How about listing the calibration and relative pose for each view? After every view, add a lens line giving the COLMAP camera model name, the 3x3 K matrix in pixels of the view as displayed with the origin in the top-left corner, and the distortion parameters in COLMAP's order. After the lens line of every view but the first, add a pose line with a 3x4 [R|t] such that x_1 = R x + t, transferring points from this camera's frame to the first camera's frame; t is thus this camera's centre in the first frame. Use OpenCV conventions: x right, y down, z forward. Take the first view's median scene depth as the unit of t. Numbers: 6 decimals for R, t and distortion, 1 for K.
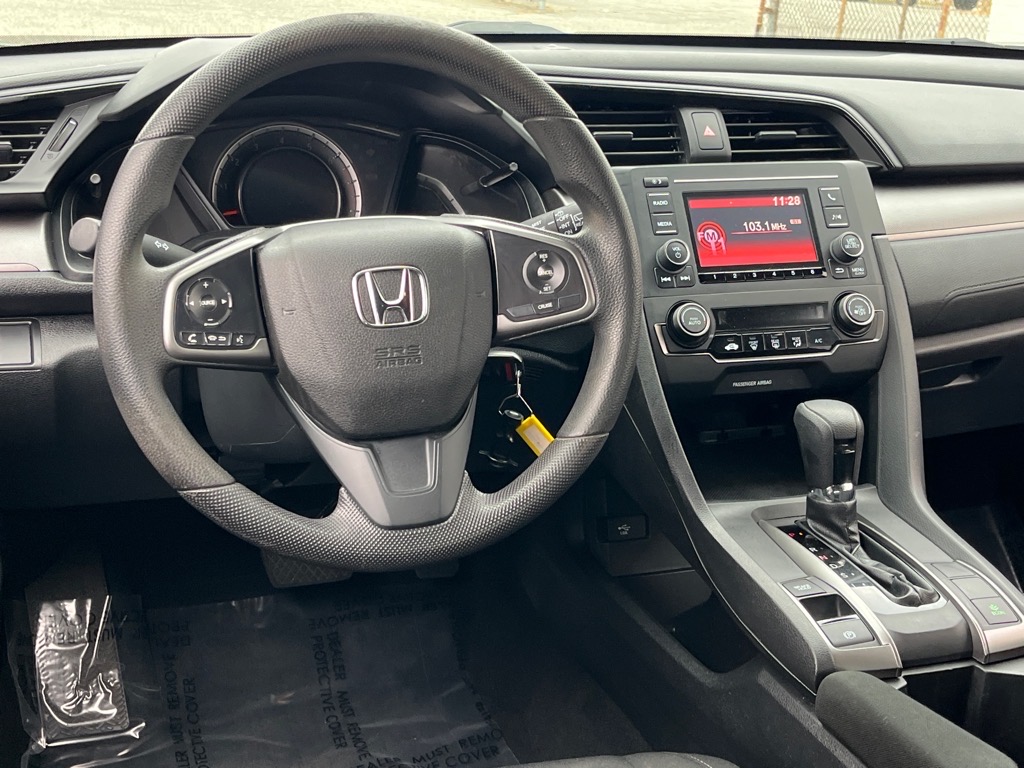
lens RADIAL K [[1395.4, 0, 511.3], [0, 1395.4, 386.6], [0, 0, 1]] dist [0.183786, -0.758441]
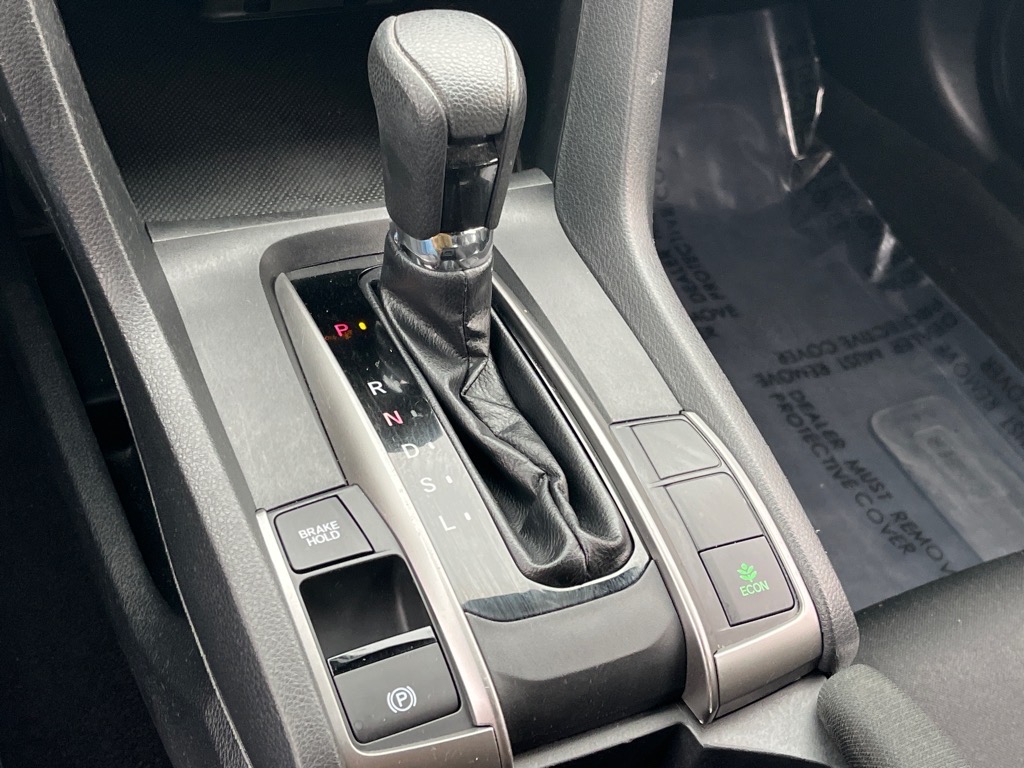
lens RADIAL K [[1460.5, 0, 490.7], [0, 1460.5, 364.5], [0, 0, 1]] dist [0.213150, -0.917448]
pose [[0.984569, 0.025411, 0.173143, 0.157389], [-0.100532, 0.891977, 0.440760, -0.085939], [-0.143239, -0.451365, 0.880768, 0.552479]]
